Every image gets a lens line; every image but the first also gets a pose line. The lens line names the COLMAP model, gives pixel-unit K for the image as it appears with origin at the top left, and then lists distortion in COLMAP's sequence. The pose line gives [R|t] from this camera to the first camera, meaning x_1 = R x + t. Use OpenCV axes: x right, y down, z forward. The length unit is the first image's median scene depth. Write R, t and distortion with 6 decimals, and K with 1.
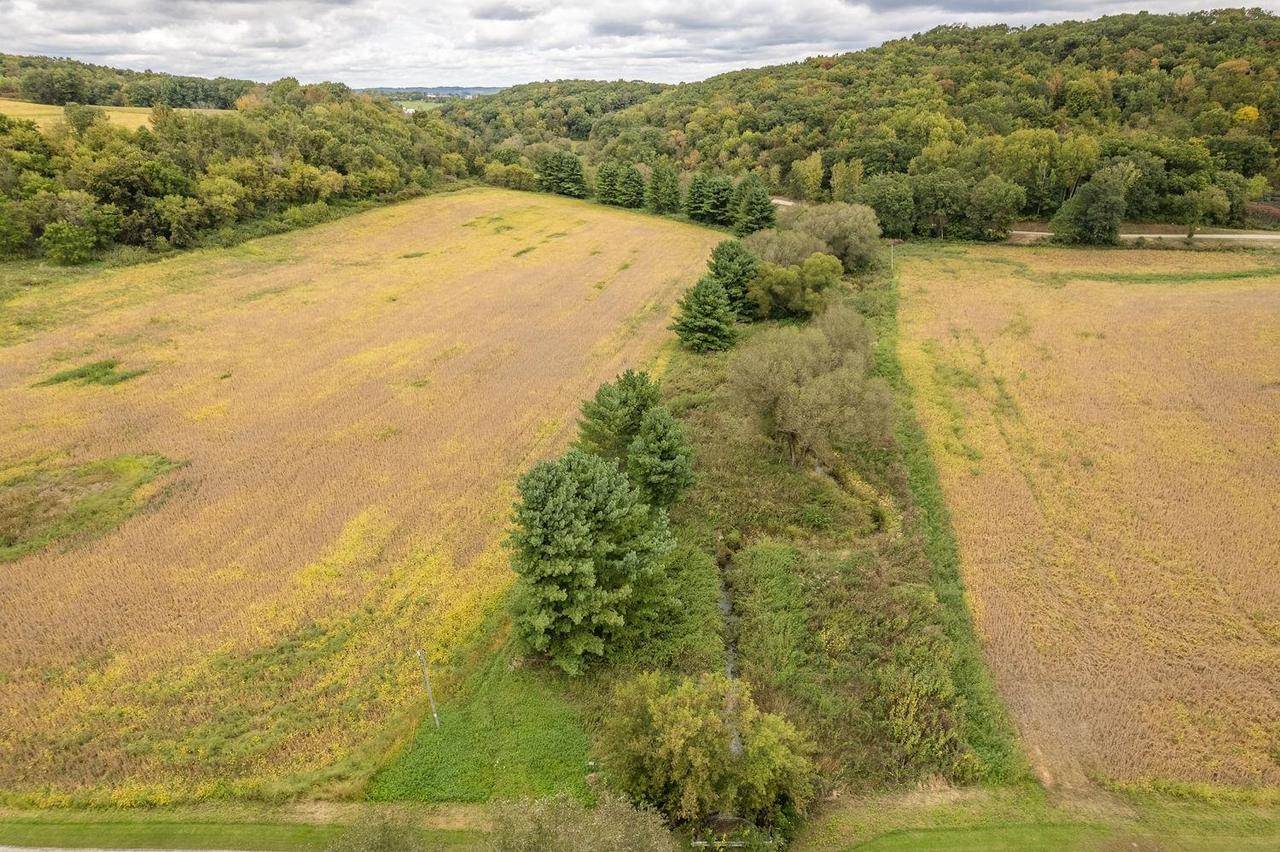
lens RADIAL K [[819.3, 0, 643.0], [0, 819.3, 423.9], [0, 0, 1]] dist [-0.079876, 0.070850]
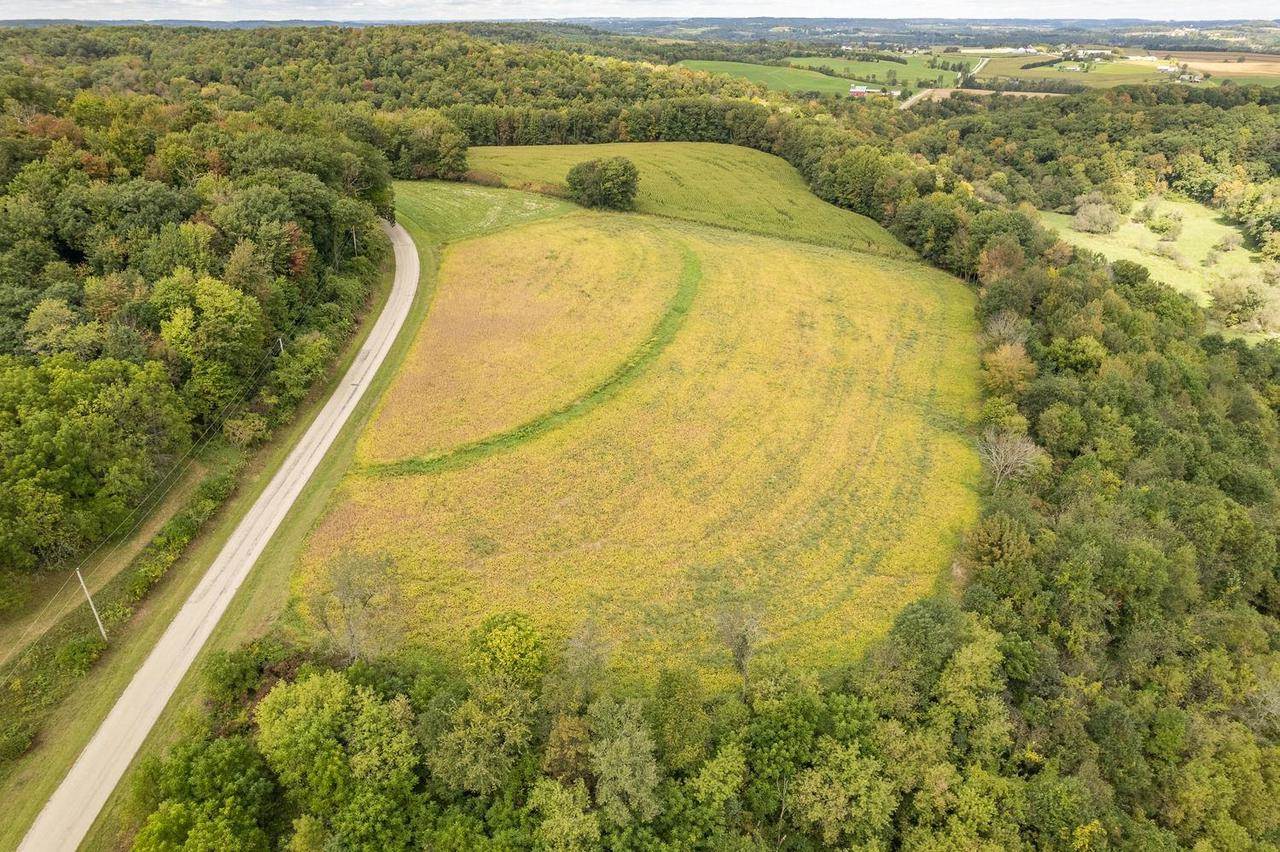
lens RADIAL K [[819.3, 0, 641.3], [0, 819.3, 433.1], [0, 0, 1]] dist [-0.079876, 0.070850]
pose [[0.914949, 0.185723, -0.358294, -0.674369], [-0.153449, 0.981232, 0.116774, -0.495908], [0.373257, -0.051863, 0.926277, 0.528149]]
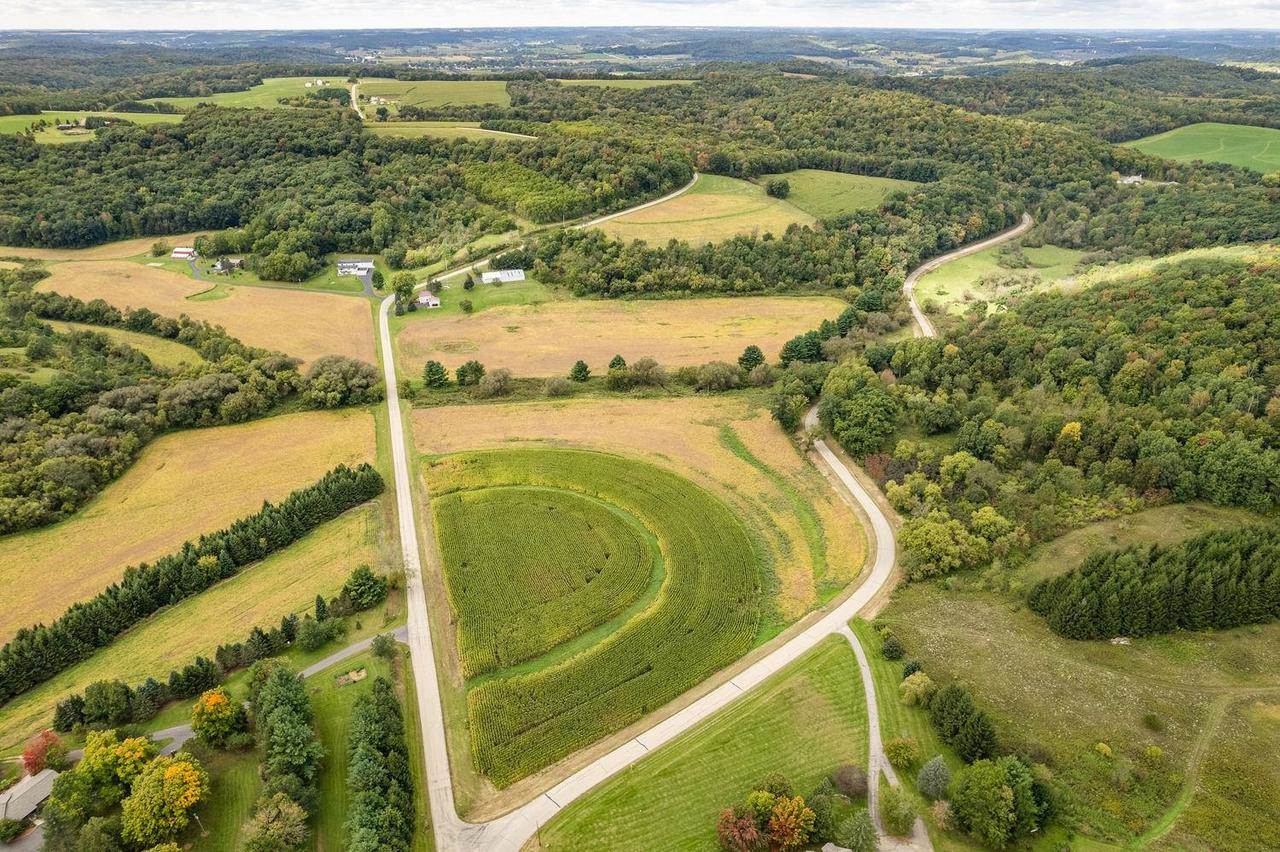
lens RADIAL K [[819.3, 0, 639.9], [0, 819.3, 426.6], [0, 0, 1]] dist [-0.079876, 0.070850]
pose [[0.284406, 0.408005, -0.867551, 2.032676], [-0.353617, 0.885759, 0.300643, -0.657013], [0.891105, 0.221276, 0.396193, -0.013536]]
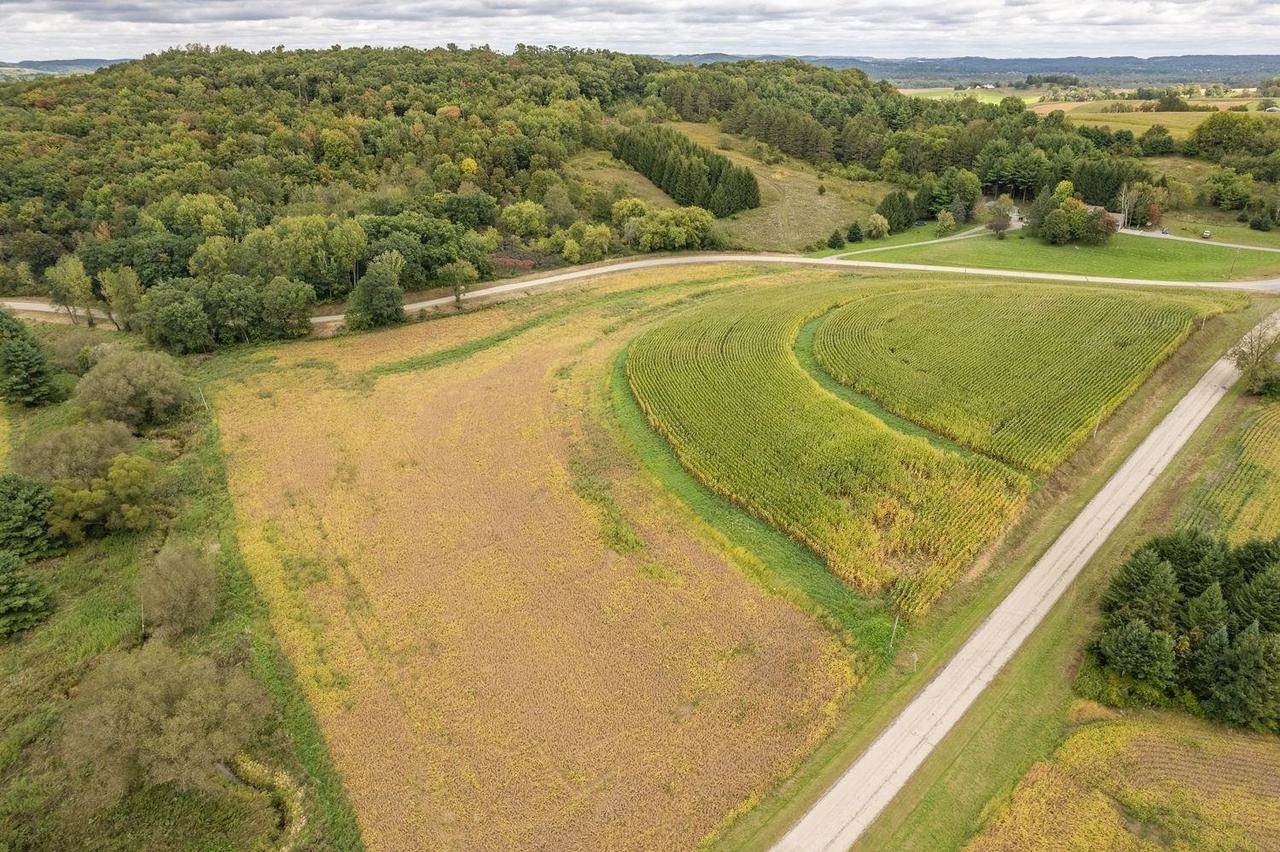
lens RADIAL K [[819.3, 0, 640.5], [0, 819.3, 425.8], [0, 0, 1]] dist [-0.079876, 0.070850]
pose [[0.699106, -0.301089, 0.648534, 0.032082], [0.275830, 0.950376, 0.143884, -0.149446], [-0.659673, 0.078295, 0.747463, -0.063085]]
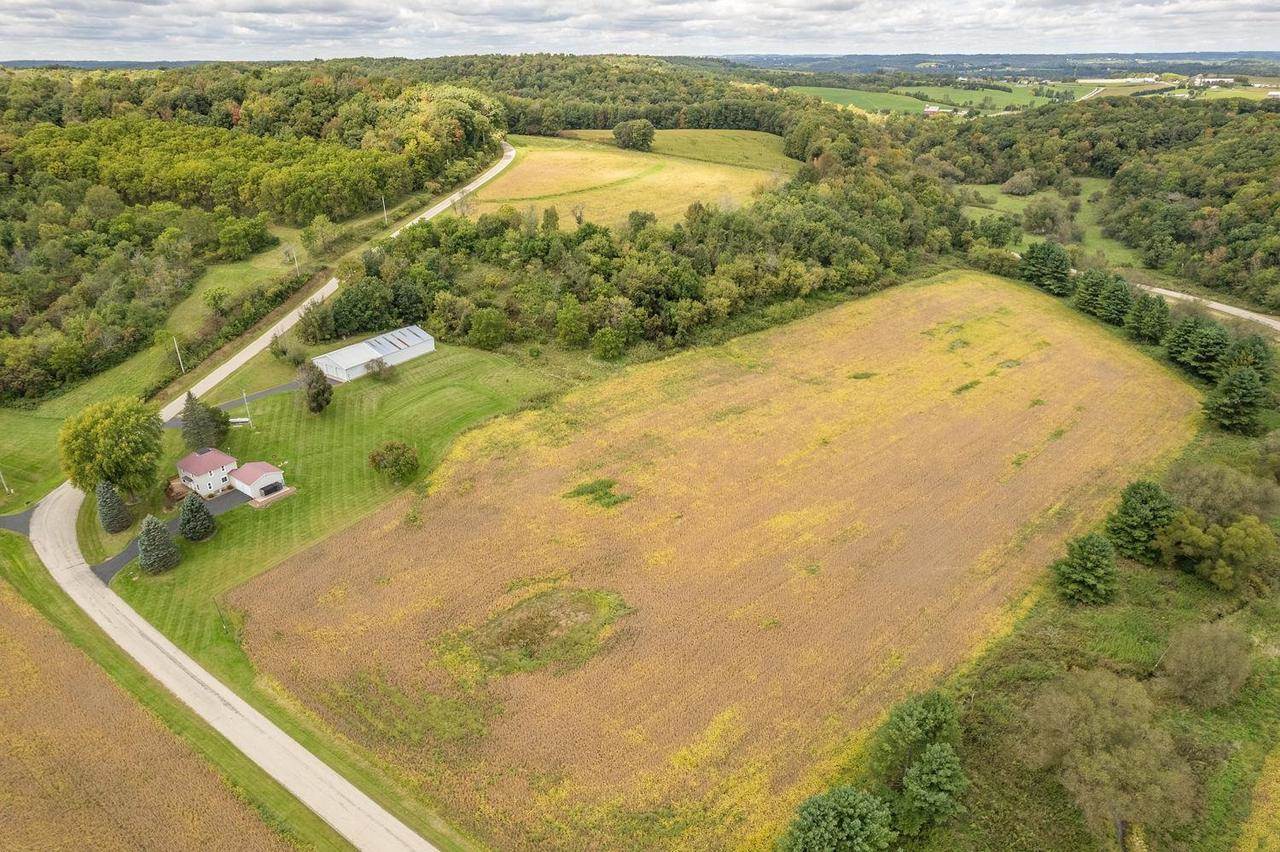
lens RADIAL K [[819.3, 0, 644.1], [0, 819.3, 427.4], [0, 0, 1]] dist [-0.079876, 0.070850]
pose [[0.830057, 0.229368, -0.508326, 0.055022], [-0.206155, 0.973140, 0.102467, -0.186224], [0.518175, 0.019741, 0.855047, -0.117355]]
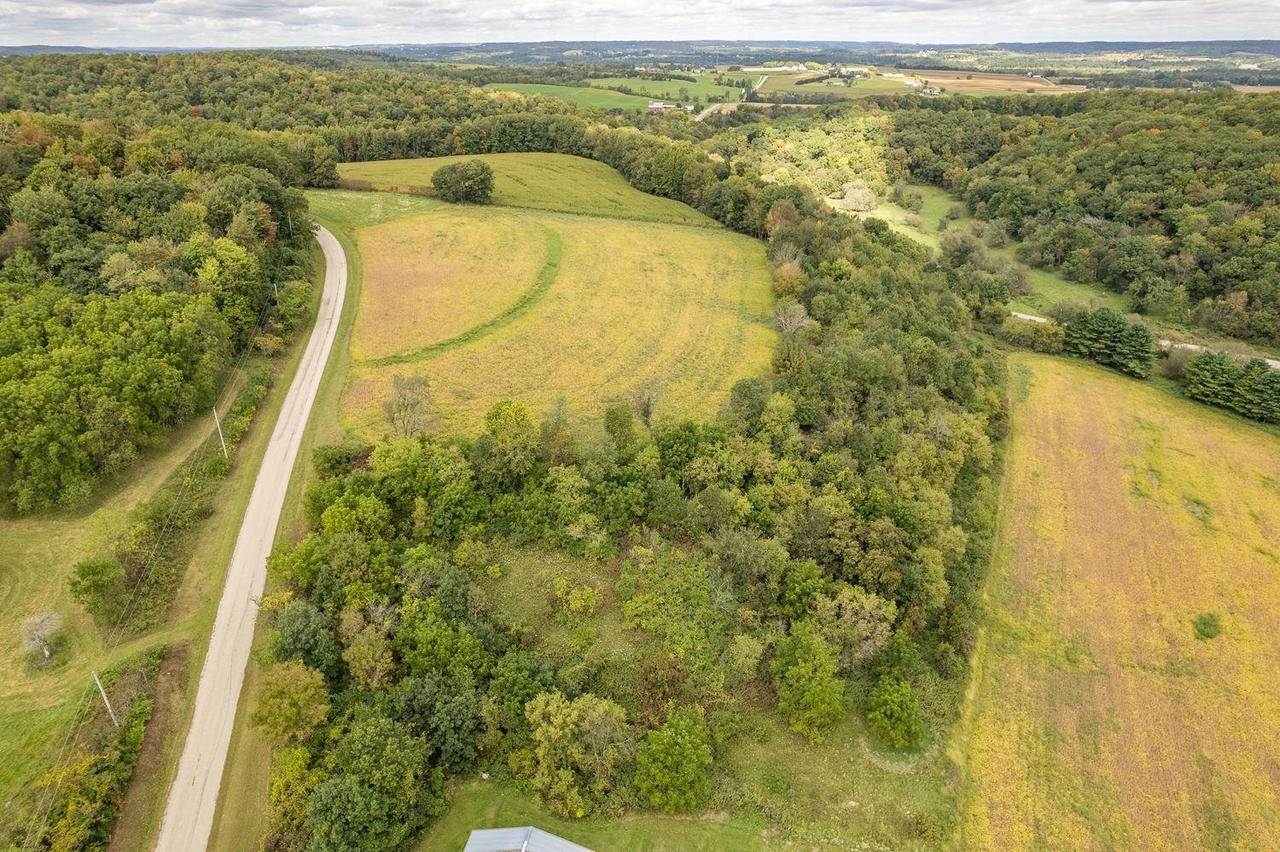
lens RADIAL K [[819.3, 0, 644.0], [0, 819.3, 433.3], [0, 0, 1]] dist [-0.079876, 0.070850]
pose [[0.983495, 0.076957, -0.163754, -0.641695], [-0.066278, 0.995363, 0.069712, -0.379595], [0.168360, -0.057708, 0.984035, 0.234641]]
